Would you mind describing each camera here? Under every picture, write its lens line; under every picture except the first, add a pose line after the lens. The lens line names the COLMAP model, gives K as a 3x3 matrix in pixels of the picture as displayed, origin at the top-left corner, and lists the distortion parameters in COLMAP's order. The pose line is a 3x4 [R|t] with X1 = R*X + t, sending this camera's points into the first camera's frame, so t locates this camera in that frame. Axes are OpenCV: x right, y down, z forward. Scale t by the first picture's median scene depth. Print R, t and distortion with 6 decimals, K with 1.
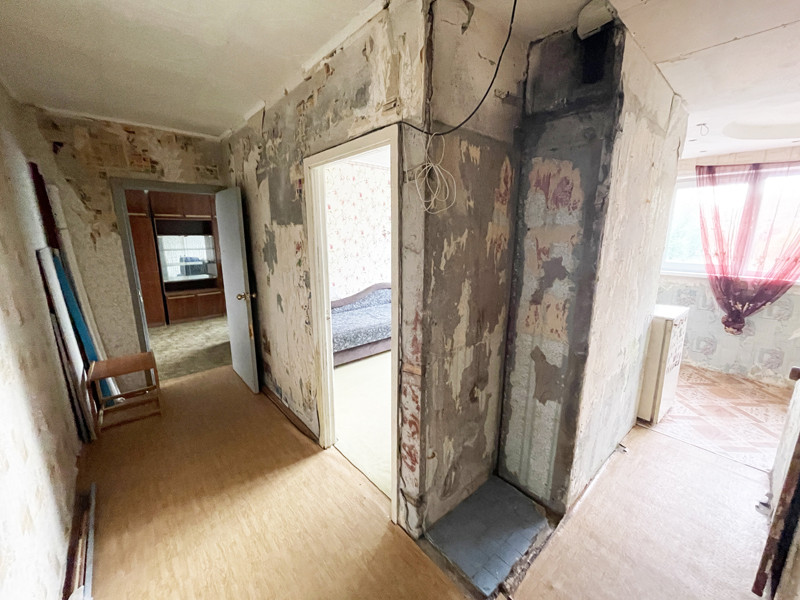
lens RADIAL K [[323.6, 0, 397.8], [0, 323.6, 299.1], [0, 0, 1]] dist [-0.003663, 0.000245]
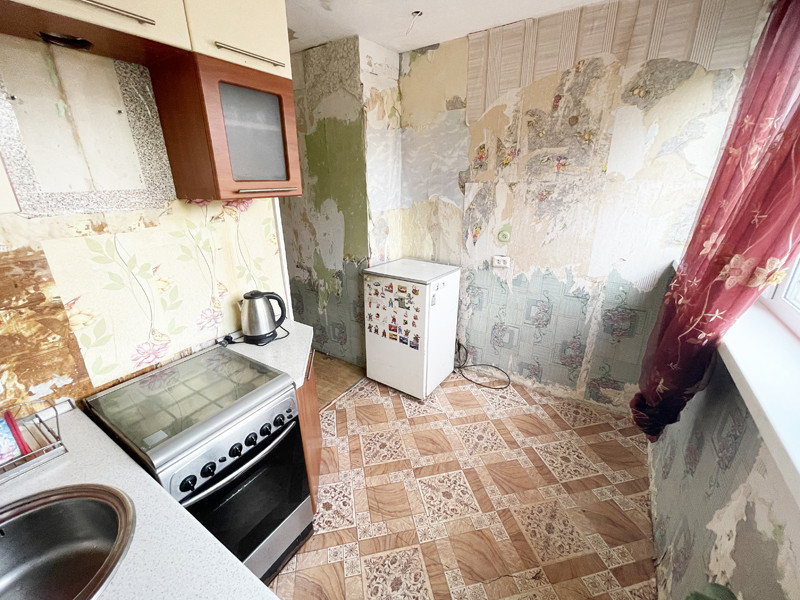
lens RADIAL K [[344.5, 0, 398.4], [0, 344.5, 297.0], [0, 0, 1]] dist [-0.001136, -0.000408]
pose [[0.278220, 0.329303, -0.902304, 3.992594], [-0.201202, 0.938534, 0.280486, -0.346026], [0.939208, 0.103509, 0.327375, 1.715019]]
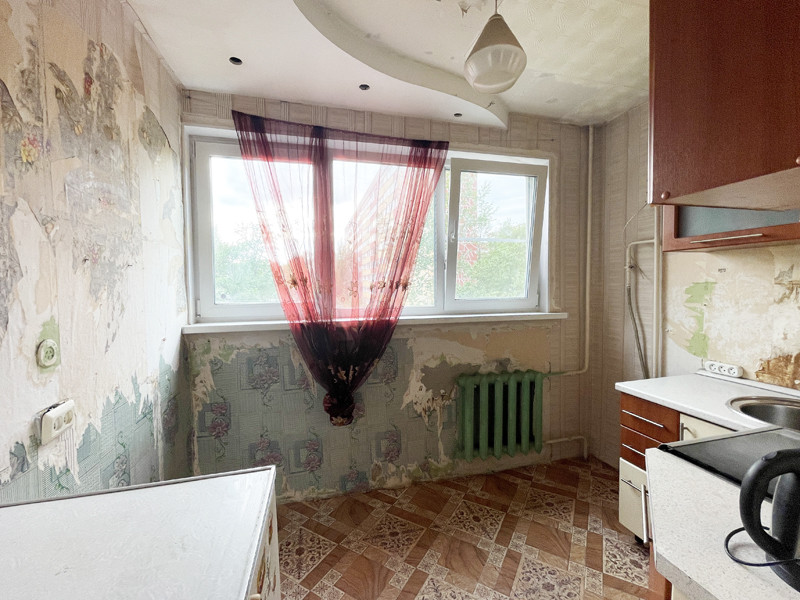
lens RADIAL K [[344.5, 0, 399.6], [0, 344.5, 299.7], [0, 0, 1]] dist [-0.001136, -0.000408]
pose [[0.450164, -0.039557, 0.892069, 1.779838], [0.196184, 0.978990, -0.055589, -0.150370], [-0.871128, 0.200034, 0.448467, 1.905739]]
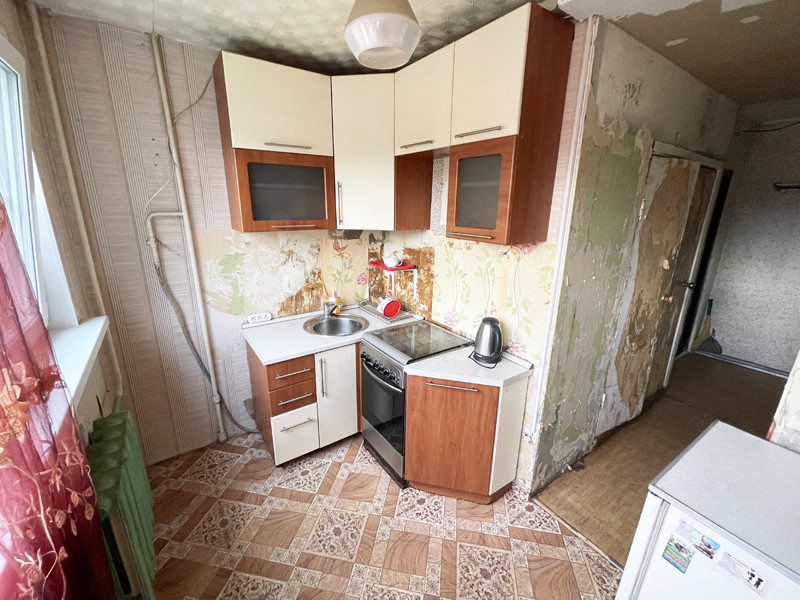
lens RADIAL K [[333.1, 0, 397.4], [0, 333.1, 300.5], [0, 0, 1]] dist [-0.011909, -0.000004]
pose [[-0.993605, -0.038702, 0.106069, 2.799805], [0.015976, 0.881774, 0.471401, -0.686579], [-0.111773, 0.470081, -0.875517, 3.042312]]
